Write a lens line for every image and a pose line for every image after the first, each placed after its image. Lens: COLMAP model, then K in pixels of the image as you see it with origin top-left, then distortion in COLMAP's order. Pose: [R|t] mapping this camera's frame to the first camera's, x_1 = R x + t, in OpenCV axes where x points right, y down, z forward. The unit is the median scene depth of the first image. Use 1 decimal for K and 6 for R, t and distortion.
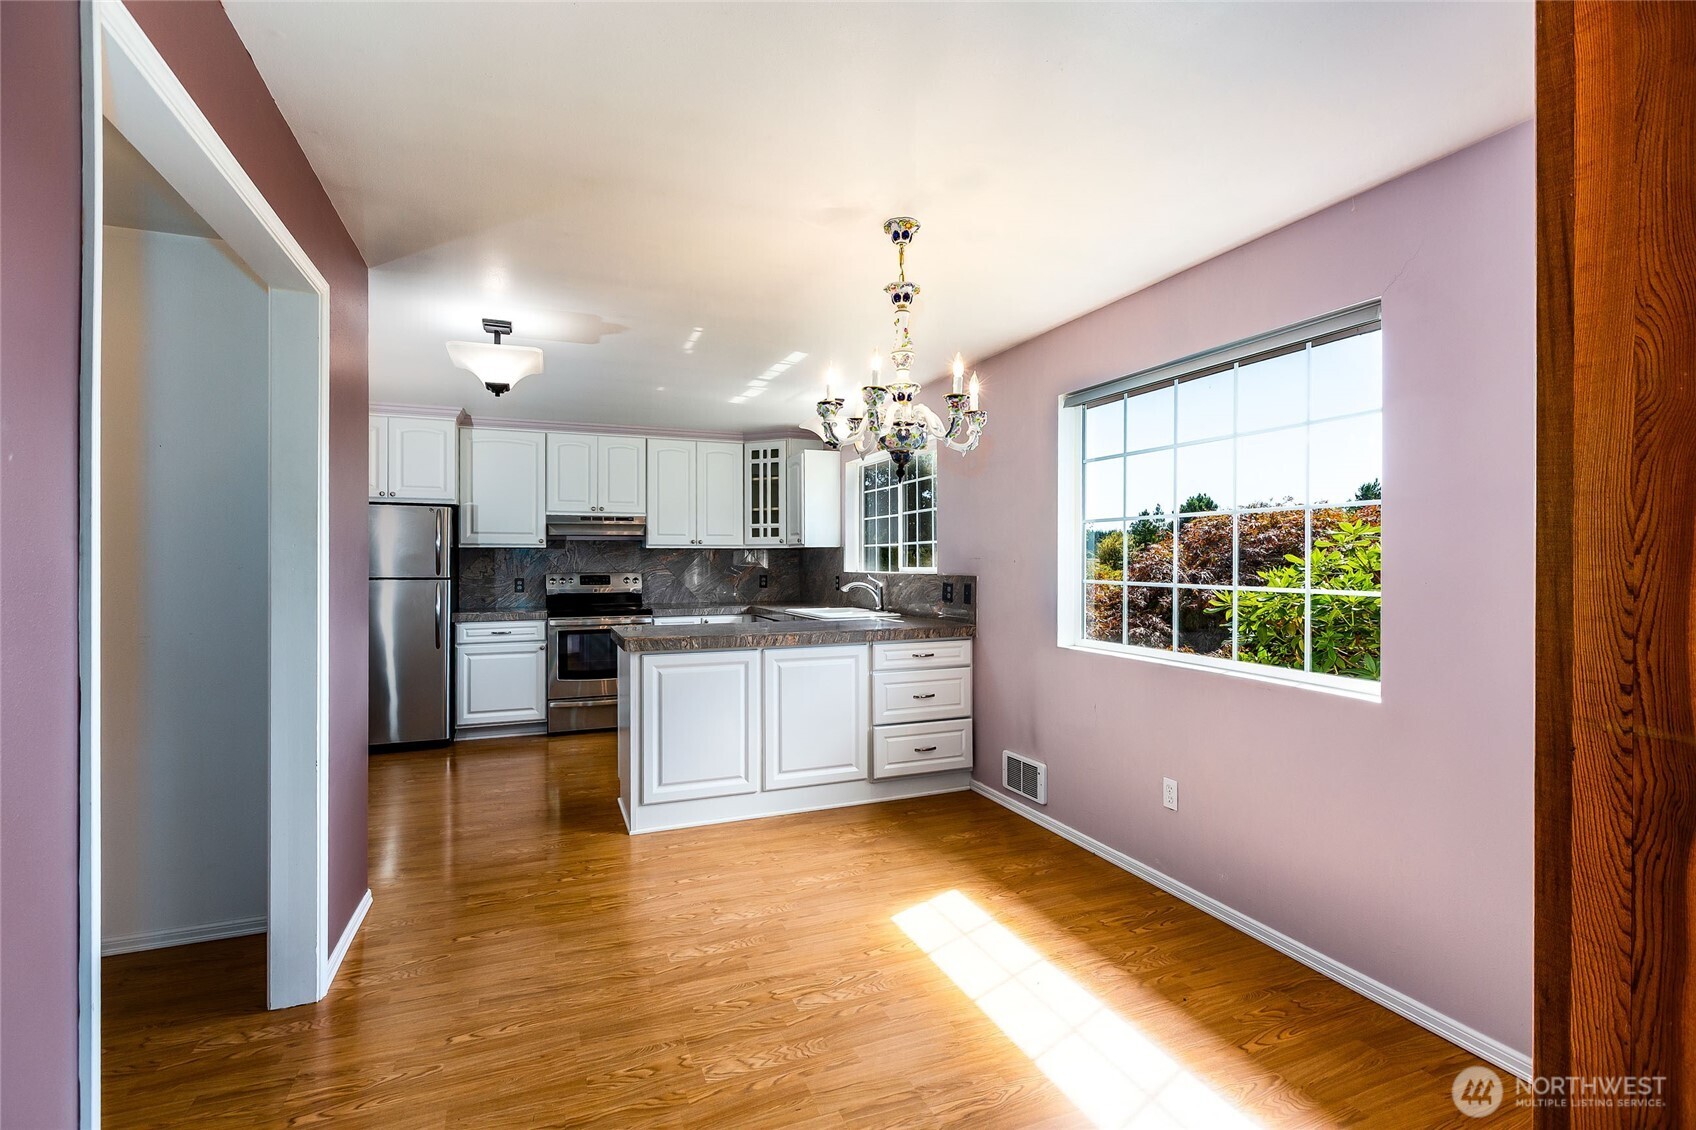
lens RADIAL K [[782.0, 0, 848.0], [0, 782.0, 565.0], [0, 0, 1]] dist [-0.001164, -0.000009]
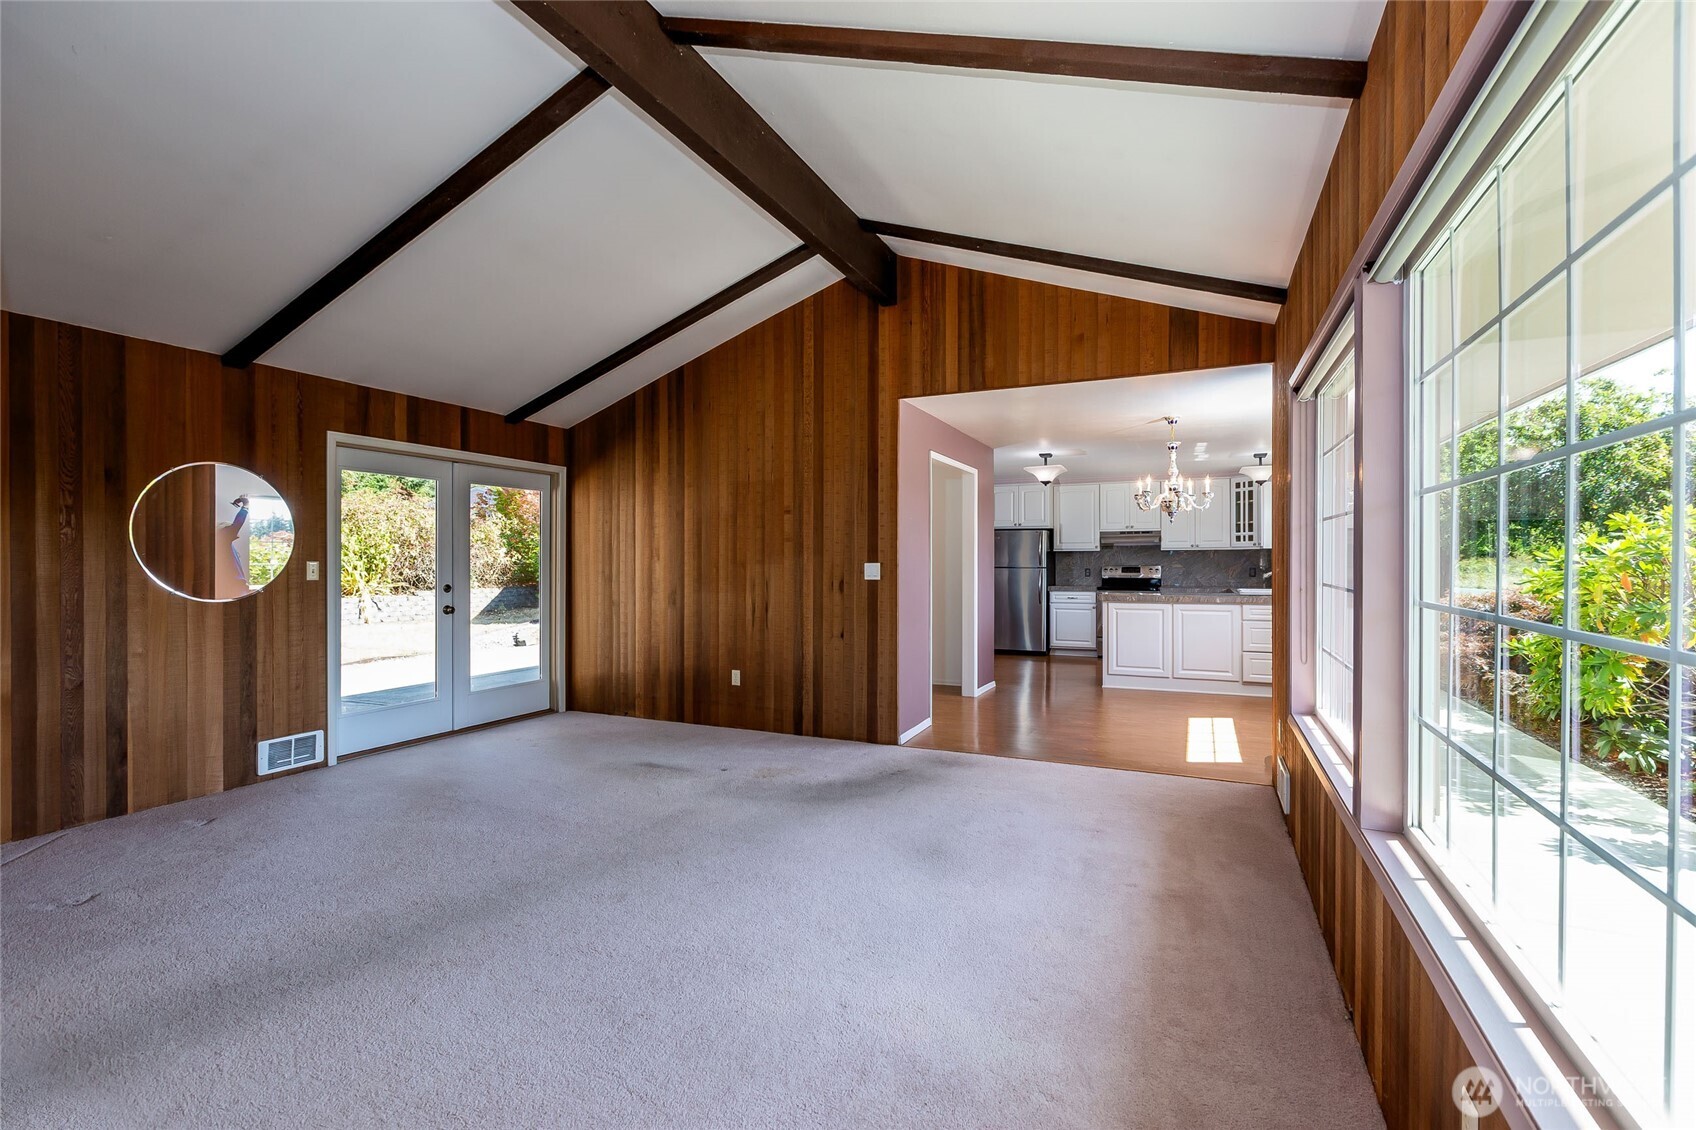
lens RADIAL K [[771.8, 0, 857.0], [0, 771.8, 557.6], [0, 0, 1]] dist [0.002459, 0.000191]
pose [[0.695673, -0.003948, -0.718348, 0.436849], [-0.001332, 0.999976, -0.006786, 0.005059], [0.718357, 0.005677, 0.695651, -0.535535]]
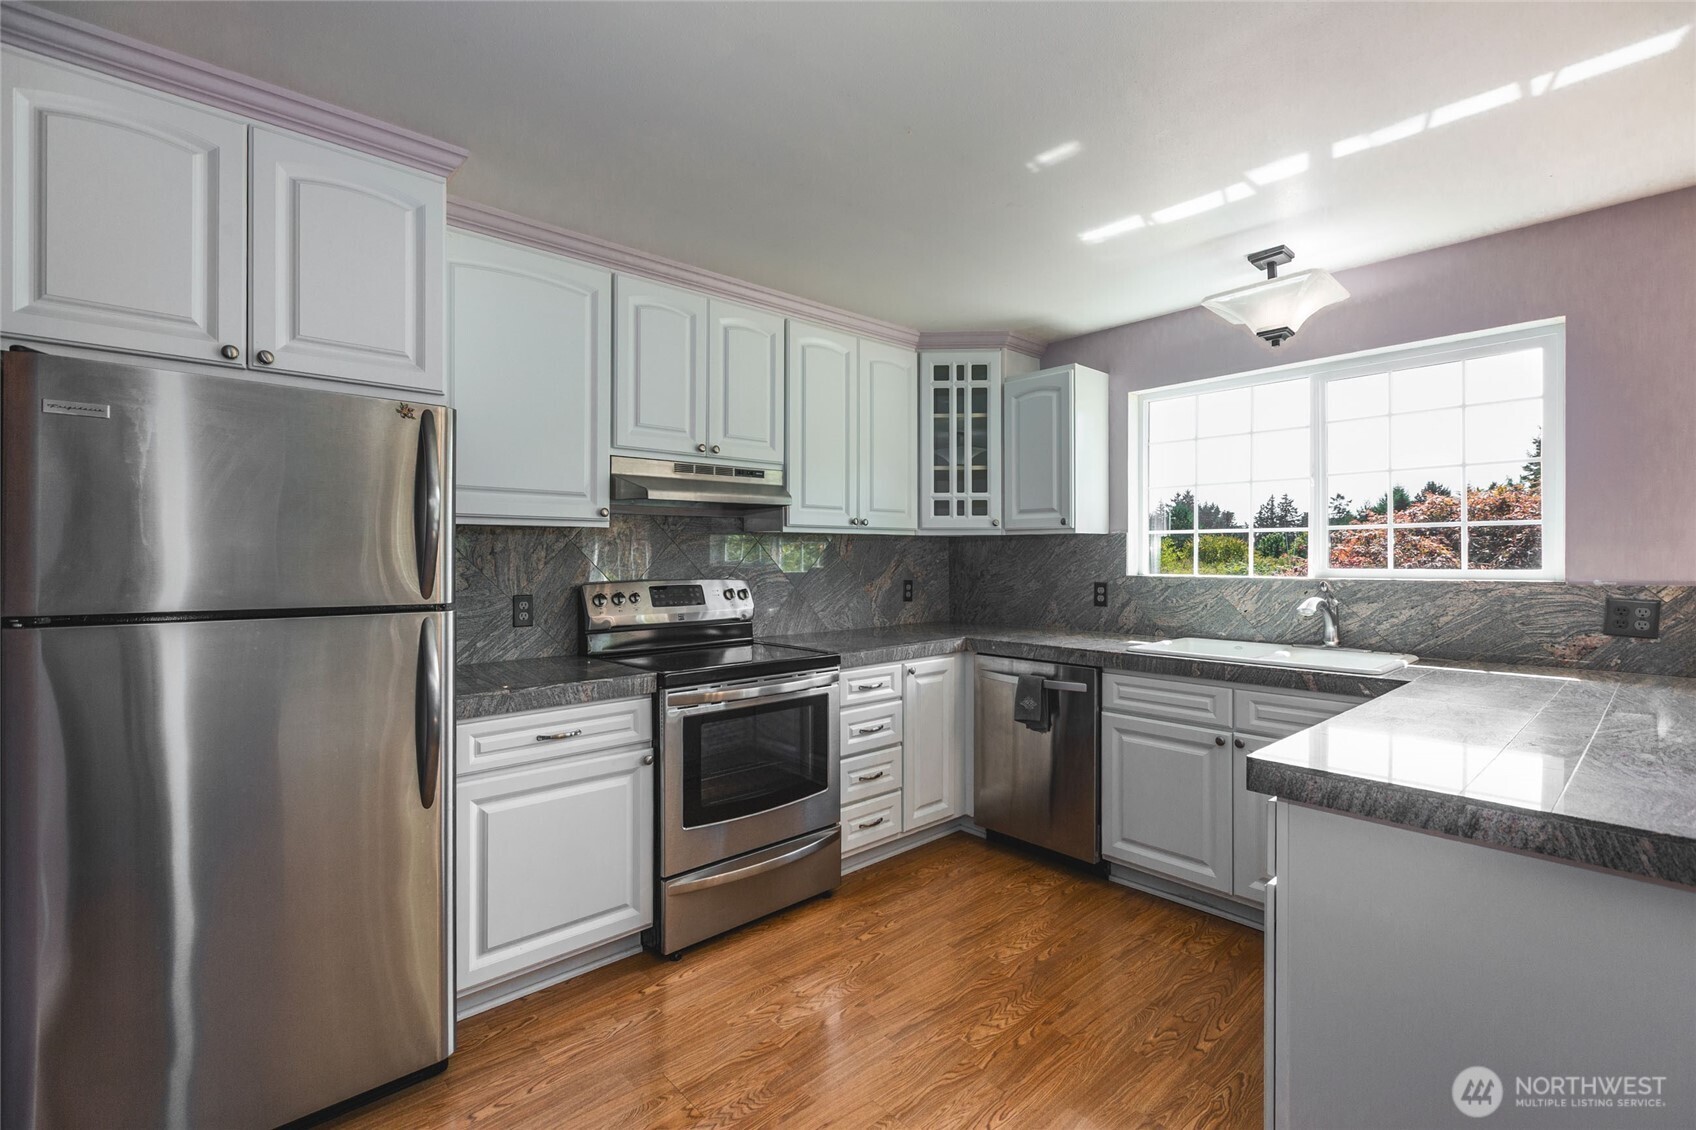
lens RADIAL K [[771.8, 0, 857.0], [0, 771.8, 557.6], [0, 0, 1]] dist [0.002459, 0.000191]
pose [[0.935131, 0.000381, 0.354301, -0.389055], [0.000571, 0.999997, -0.002582, -0.003459], [-0.354301, 0.002616, 0.935128, 0.503796]]
